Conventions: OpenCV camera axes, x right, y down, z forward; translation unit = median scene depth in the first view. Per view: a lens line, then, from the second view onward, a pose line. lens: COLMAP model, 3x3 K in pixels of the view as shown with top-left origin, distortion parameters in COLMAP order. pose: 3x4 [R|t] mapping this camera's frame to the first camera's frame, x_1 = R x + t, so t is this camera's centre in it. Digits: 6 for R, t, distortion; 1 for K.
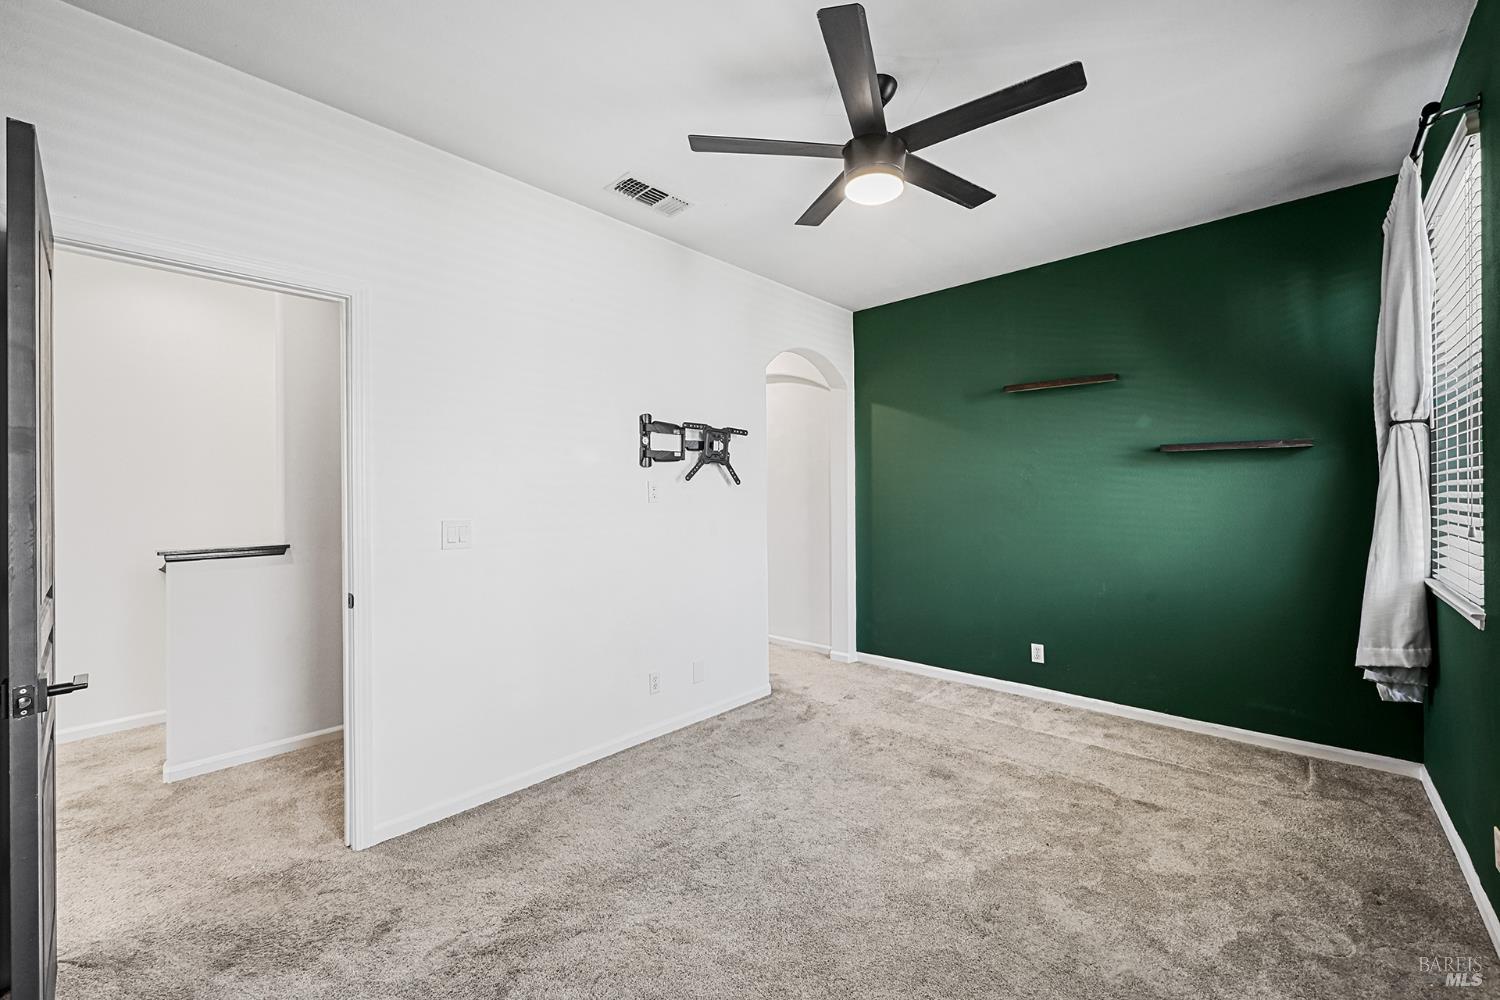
lens RADIAL K [[595.5, 0, 737.9], [0, 595.5, 492.6], [0, 0, 1]] dist [-0.001820, 0.000181]
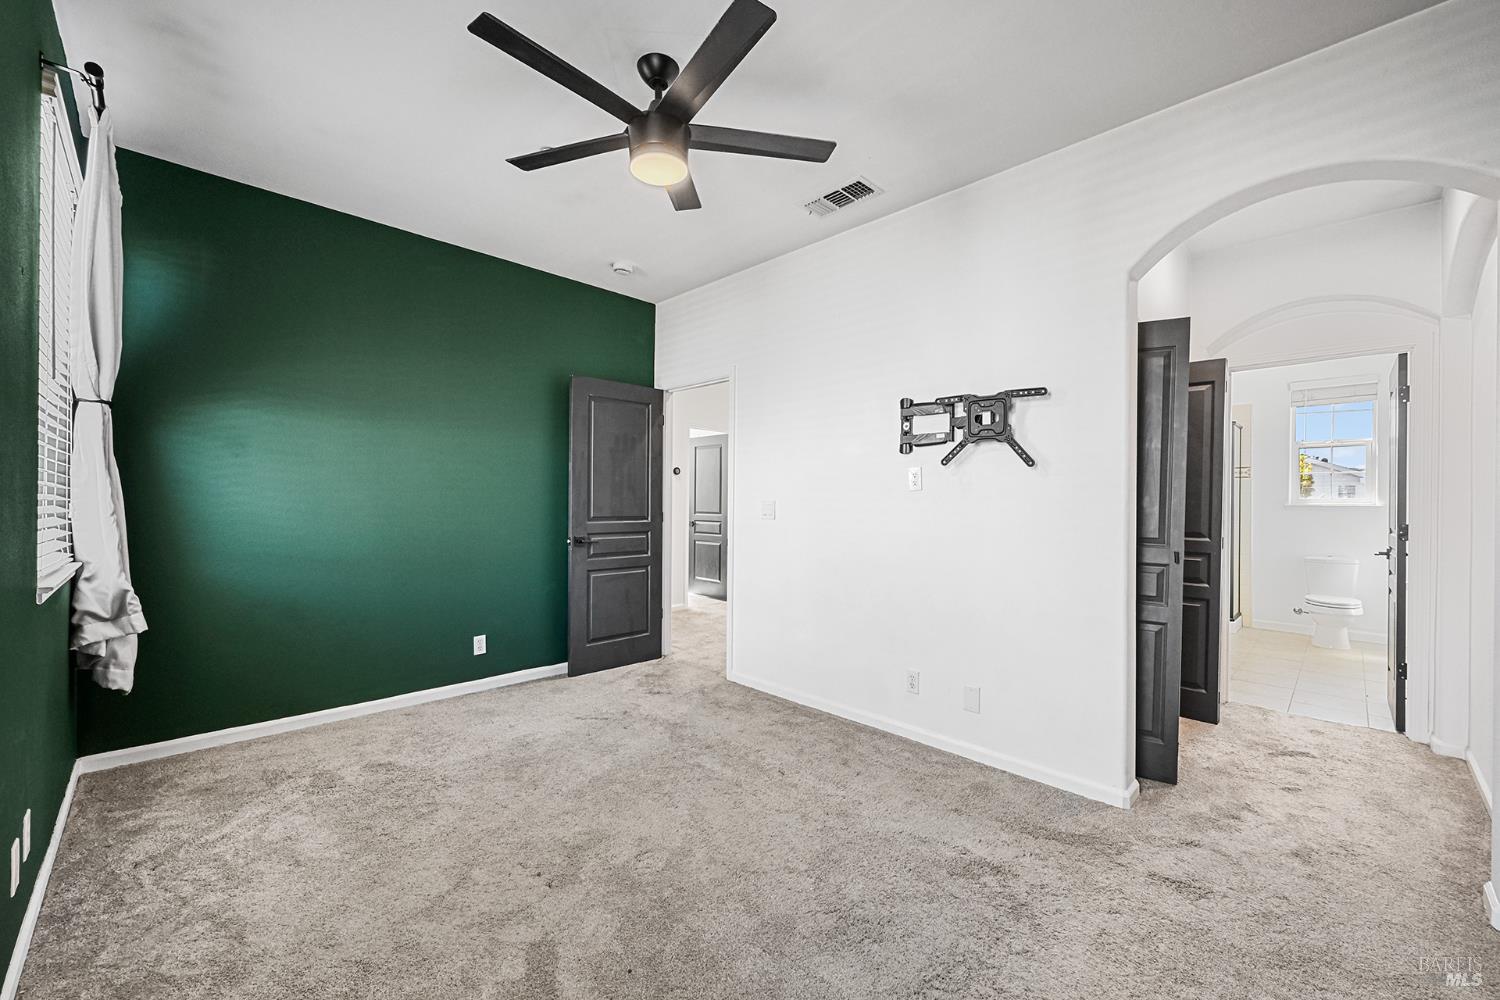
lens RADIAL K [[595.5, 0, 746.6], [0, 595.5, 494.0], [0, 0, 1]] dist [-0.001820, 0.000181]
pose [[-0.032063, 0.002861, -0.999482, 0.801354], [-0.003410, 0.999990, 0.002971, 0.020131], [0.999480, 0.003503, -0.032053, 0.758283]]
